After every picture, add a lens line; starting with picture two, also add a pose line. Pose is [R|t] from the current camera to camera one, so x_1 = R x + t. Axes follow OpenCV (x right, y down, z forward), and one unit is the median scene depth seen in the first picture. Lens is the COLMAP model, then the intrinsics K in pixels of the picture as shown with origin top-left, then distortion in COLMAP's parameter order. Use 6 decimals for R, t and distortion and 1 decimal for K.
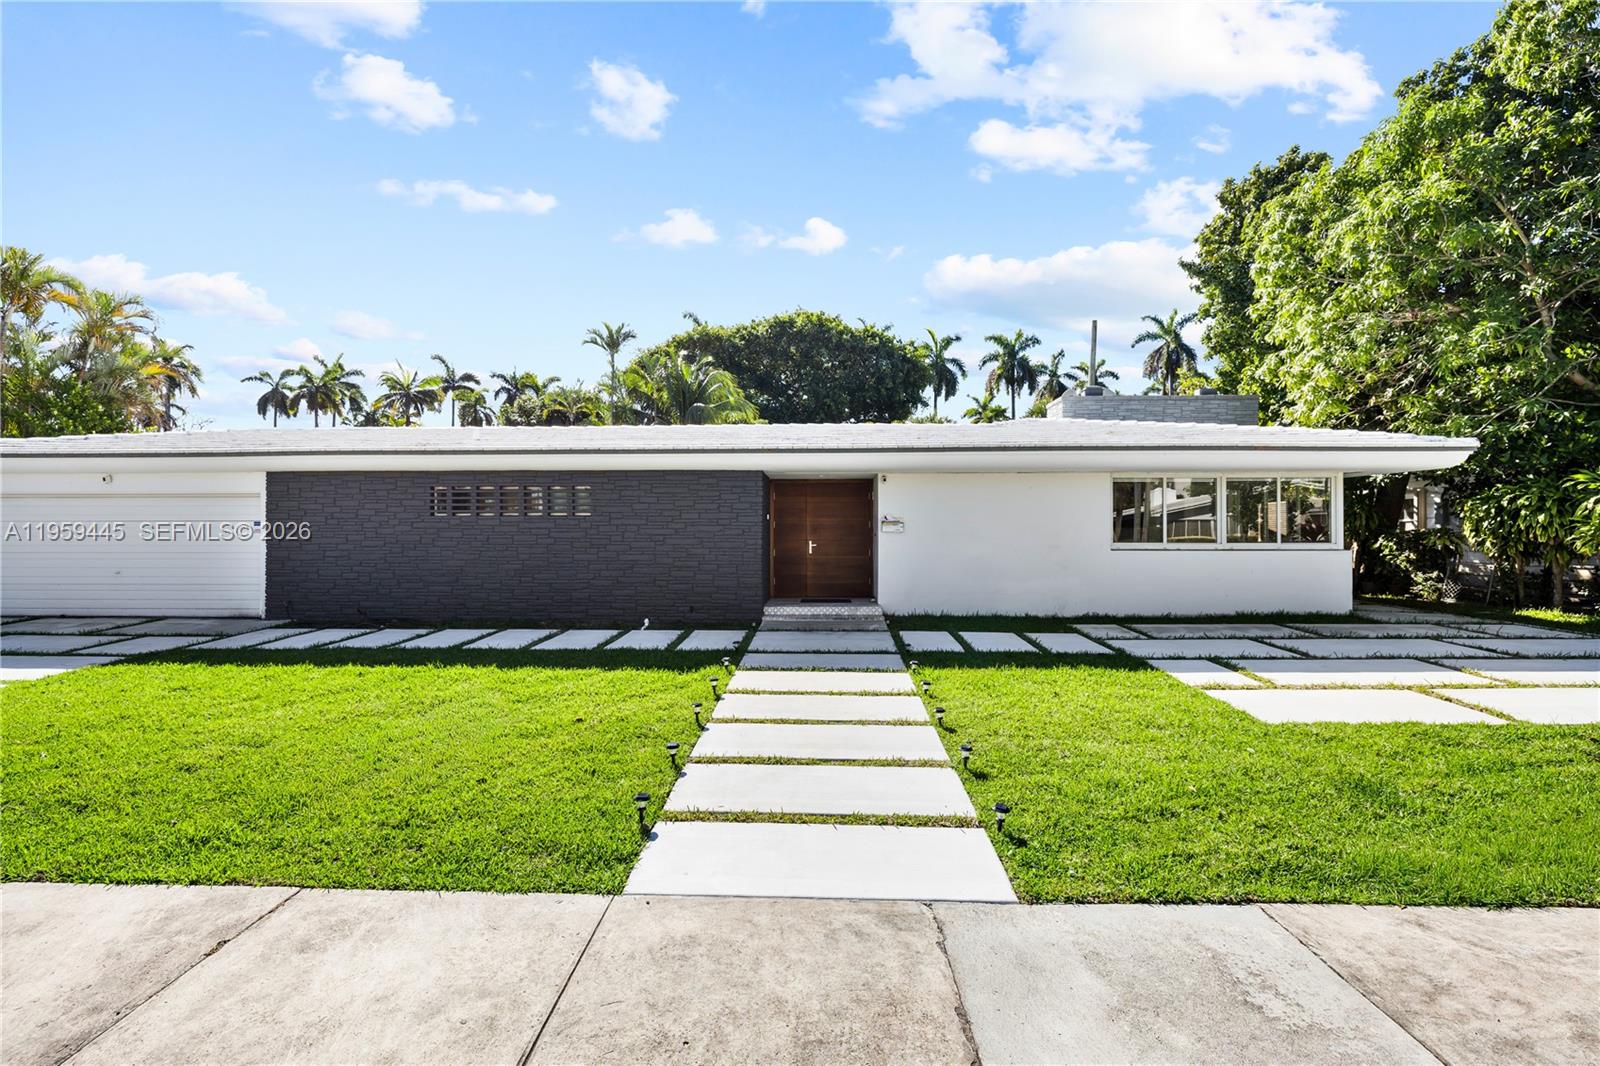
lens RADIAL K [[672.5, 0, 795.8], [0, 672.5, 530.9], [0, 0, 1]] dist [0.000459, 0.000262]
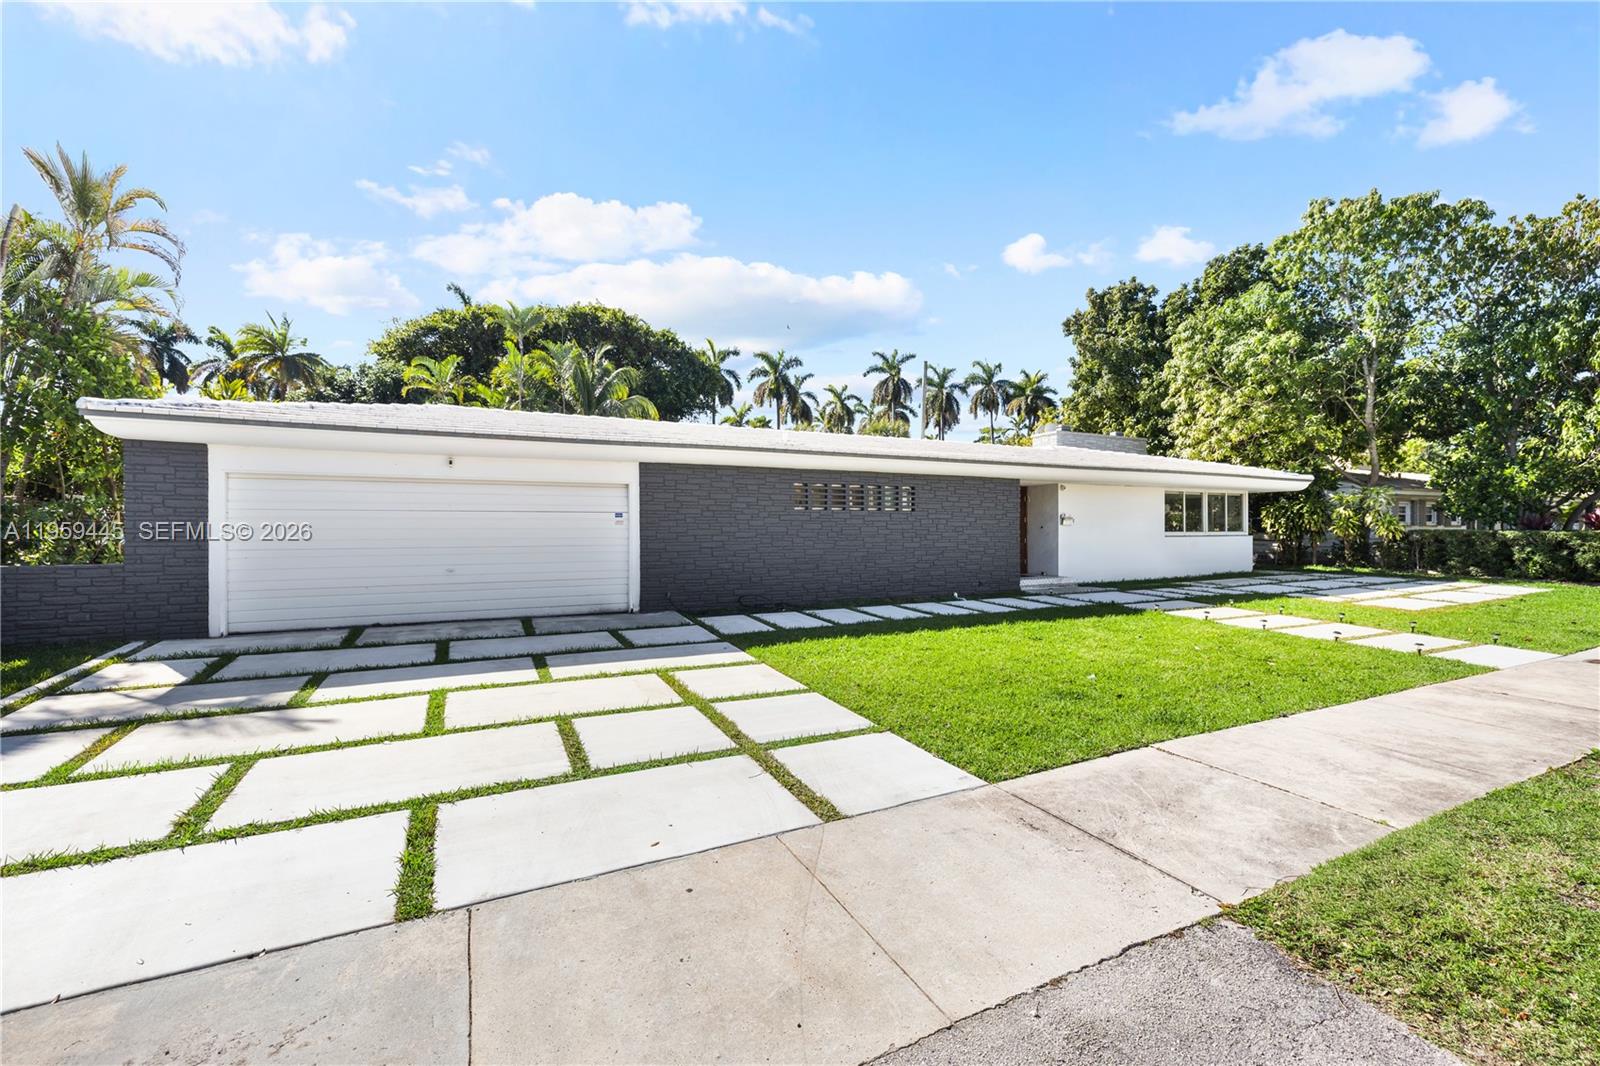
lens RADIAL K [[672.5, 0, 795.8], [0, 672.5, 530.9], [0, 0, 1]] dist [0.000459, 0.000262]
pose [[0.879971, -0.002714, 0.475021, -1.043108], [0.003427, 0.999994, -0.000635, 0.013358], [-0.475016, 0.002187, 0.879974, 0.027360]]
